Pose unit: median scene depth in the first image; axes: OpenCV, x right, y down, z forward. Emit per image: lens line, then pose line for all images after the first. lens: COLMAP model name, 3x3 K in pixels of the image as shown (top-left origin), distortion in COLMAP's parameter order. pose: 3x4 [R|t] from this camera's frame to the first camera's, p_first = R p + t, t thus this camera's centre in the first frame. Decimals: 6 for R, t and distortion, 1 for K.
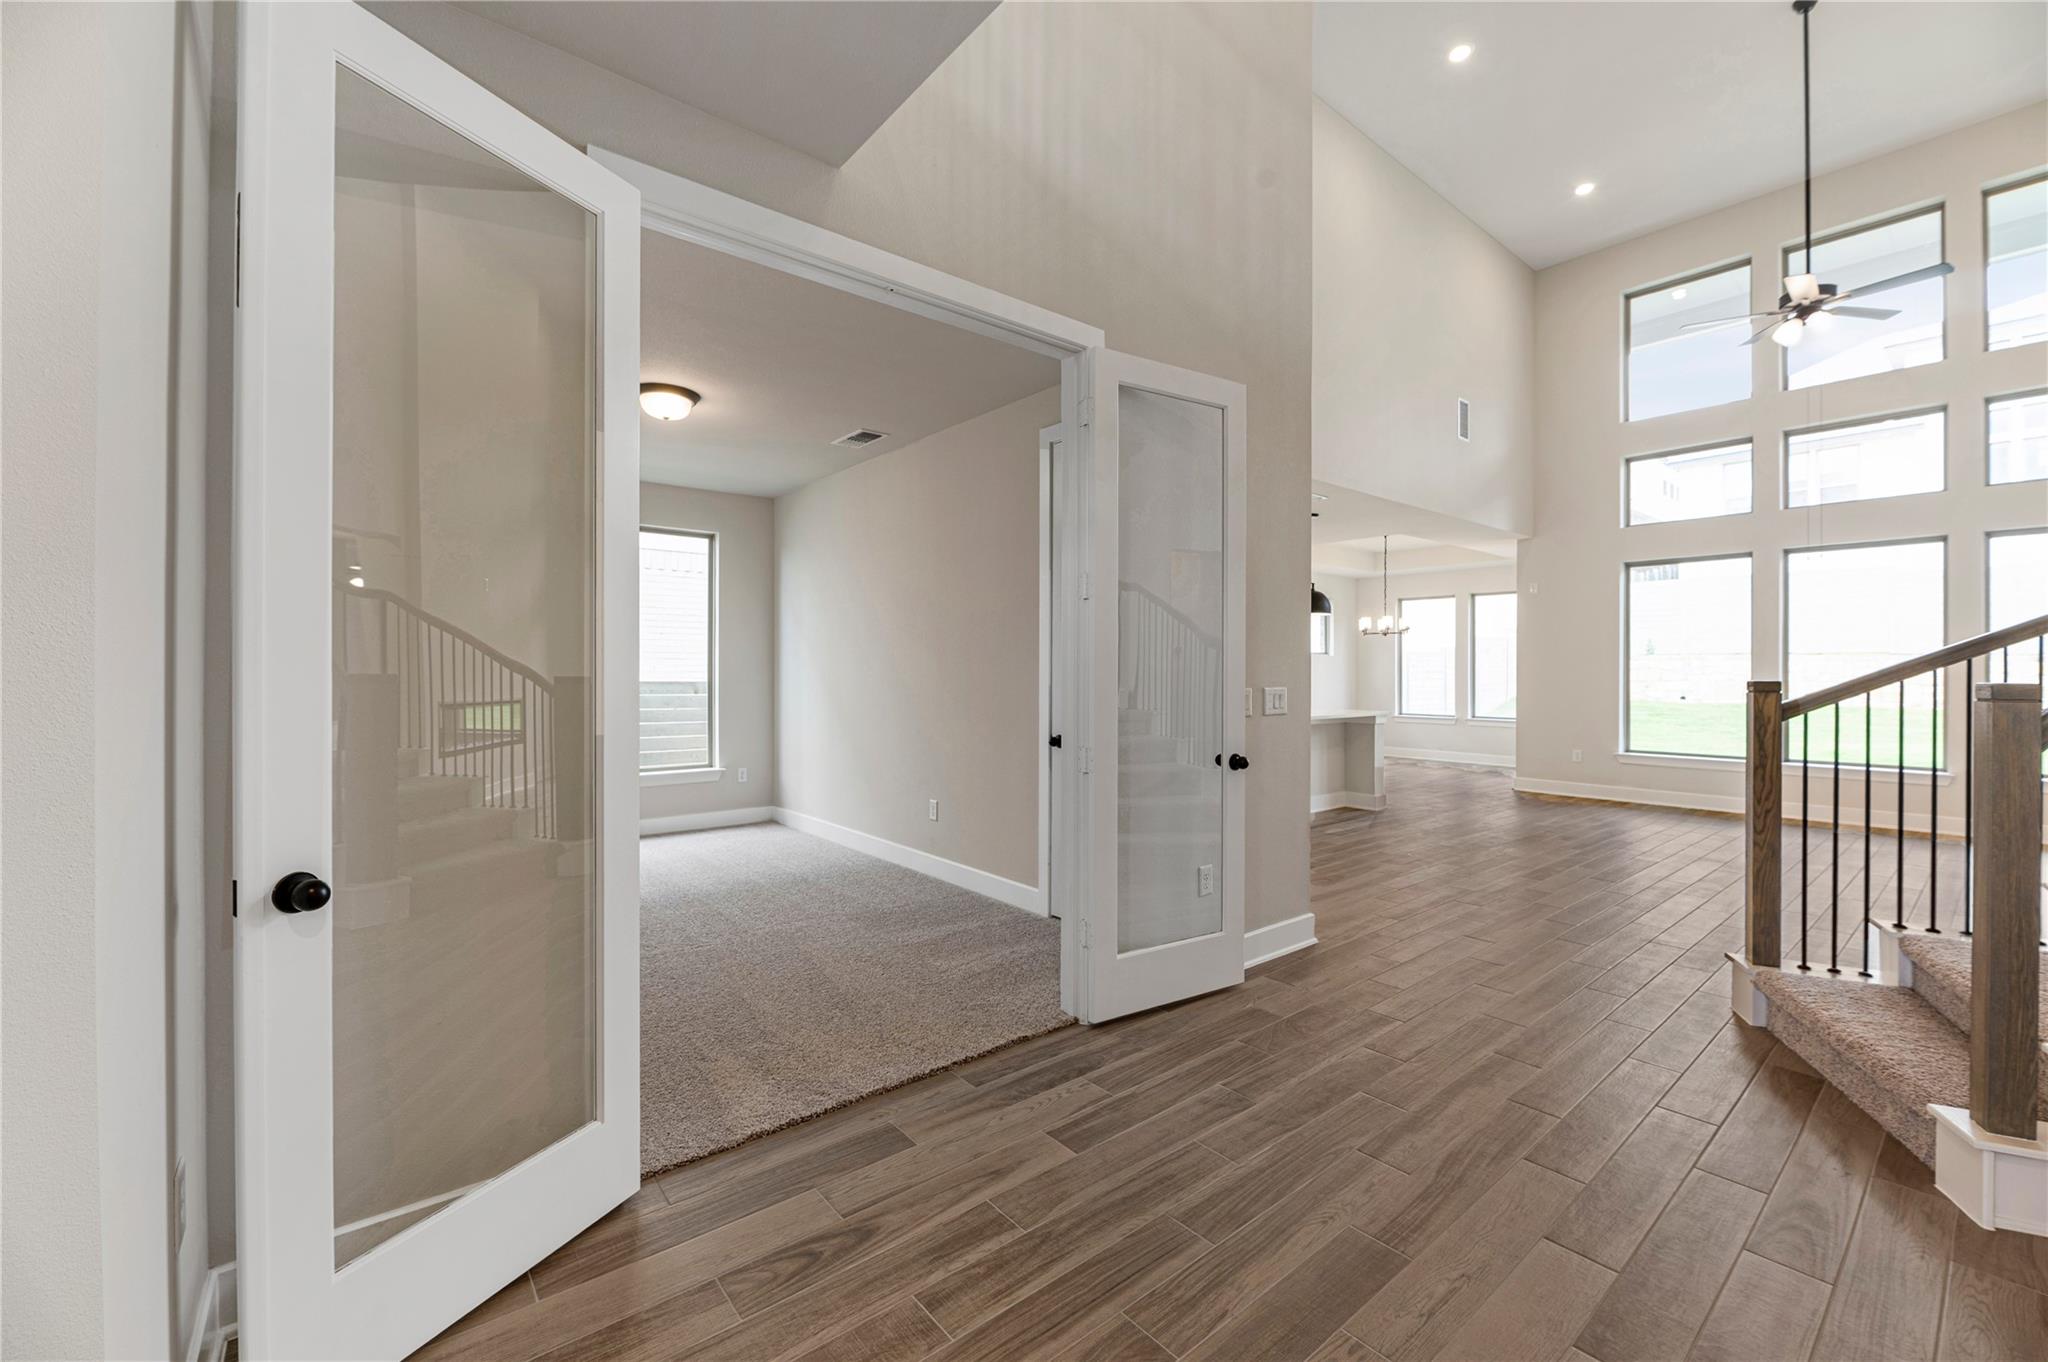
lens RADIAL K [[831.8, 0, 1018.6], [0, 831.8, 674.3], [0, 0, 1]] dist [-0.000539, -0.000064]
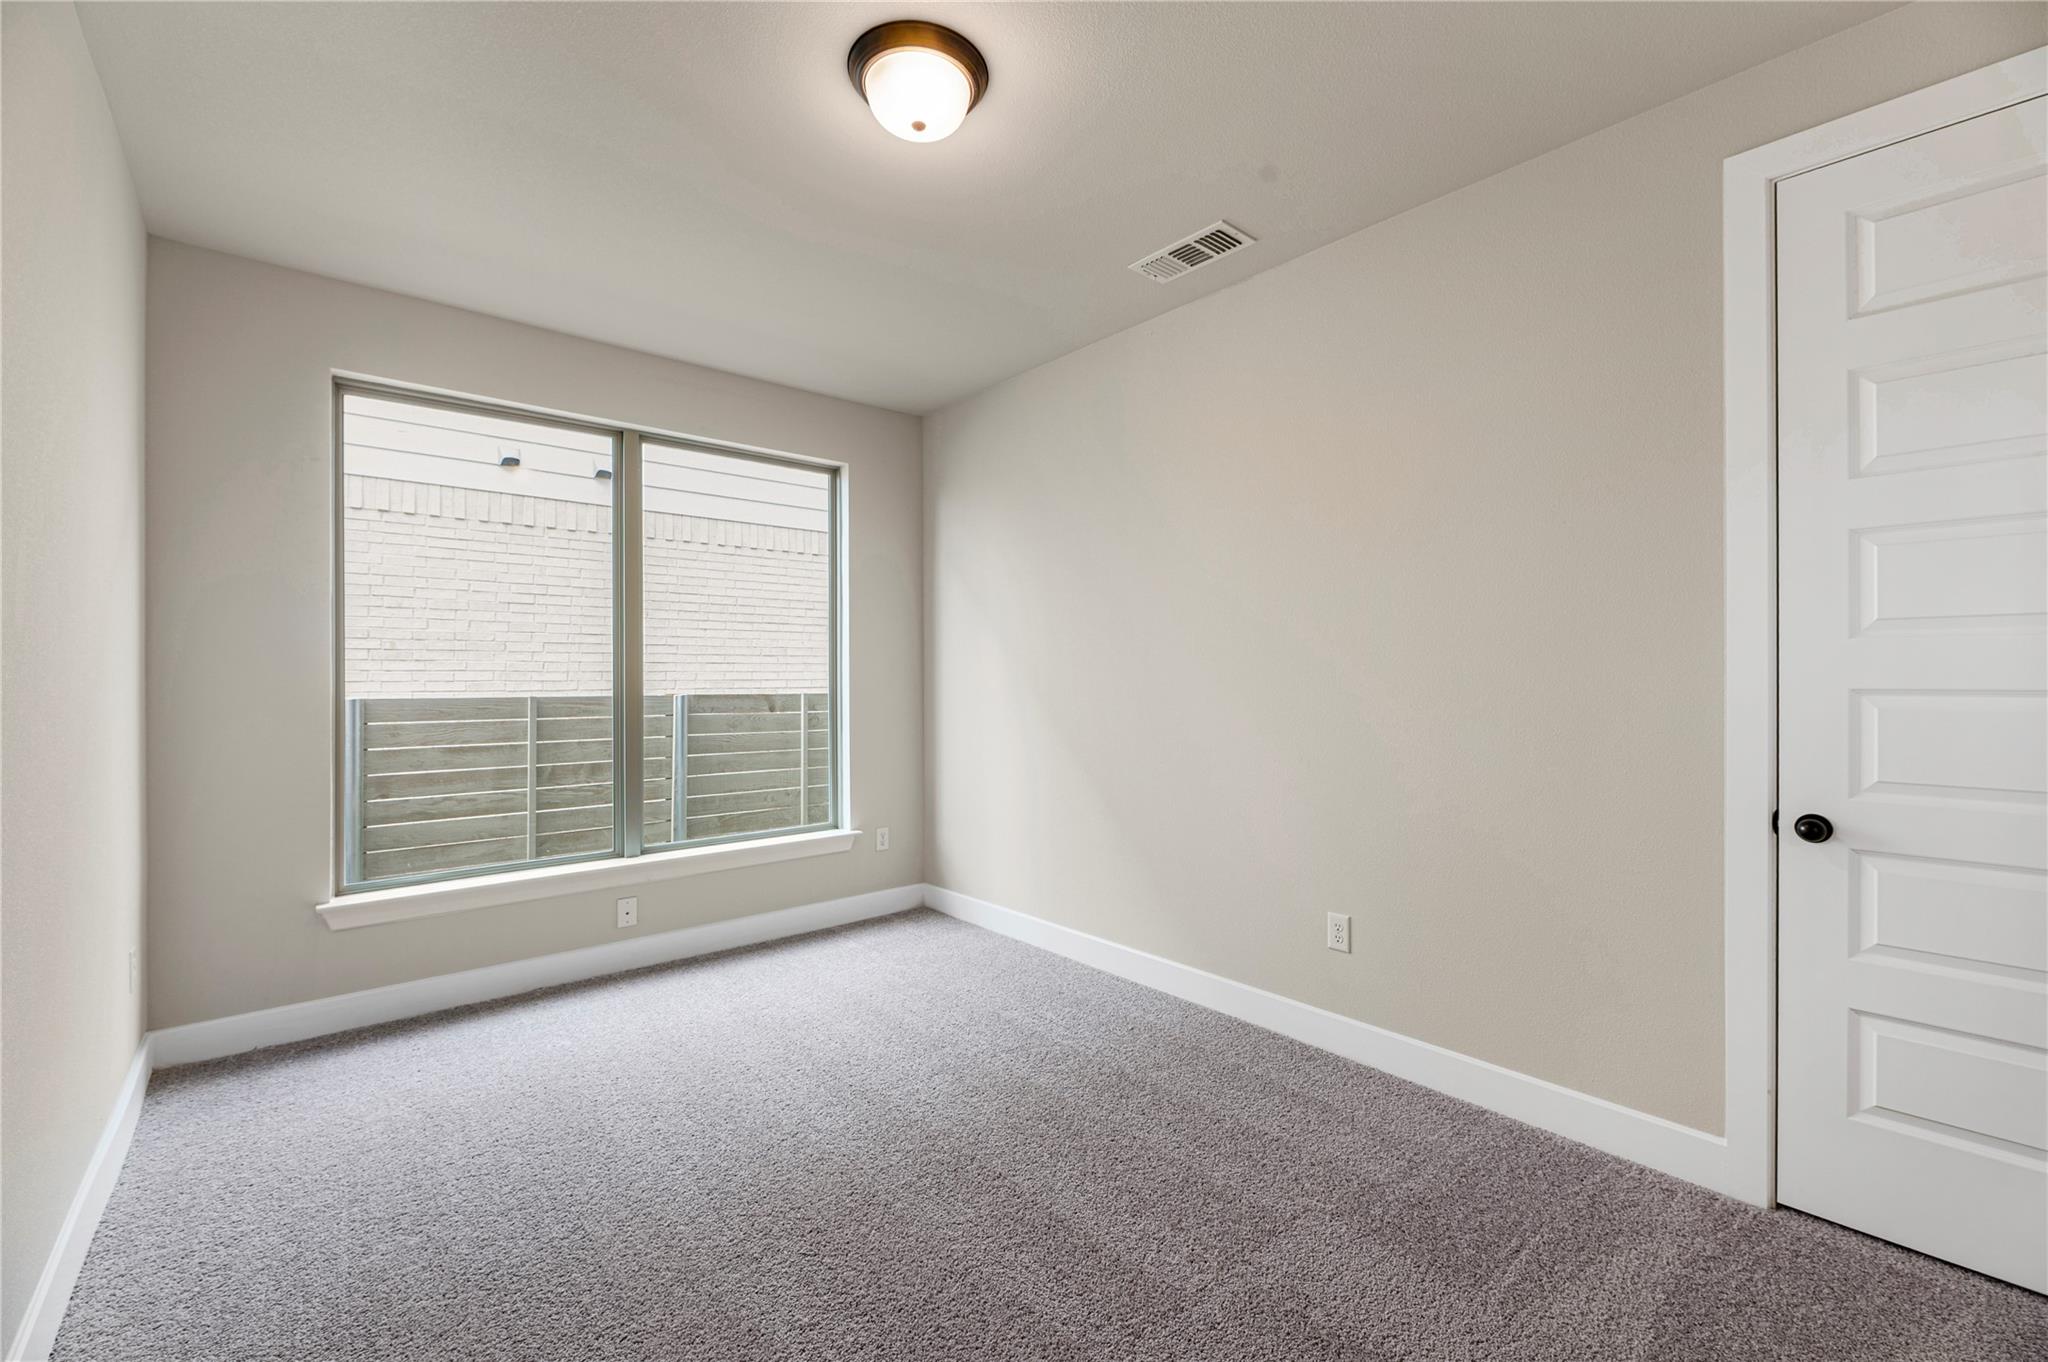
lens RADIAL K [[831.8, 0, 1018.6], [0, 831.8, 674.3], [0, 0, 1]] dist [-0.000539, -0.000064]
pose [[0.999365, -0.006564, 0.035031, -0.319738], [0.006804, 0.999954, -0.006755, -0.002469], [-0.034985, 0.006990, 0.999363, 0.448814]]
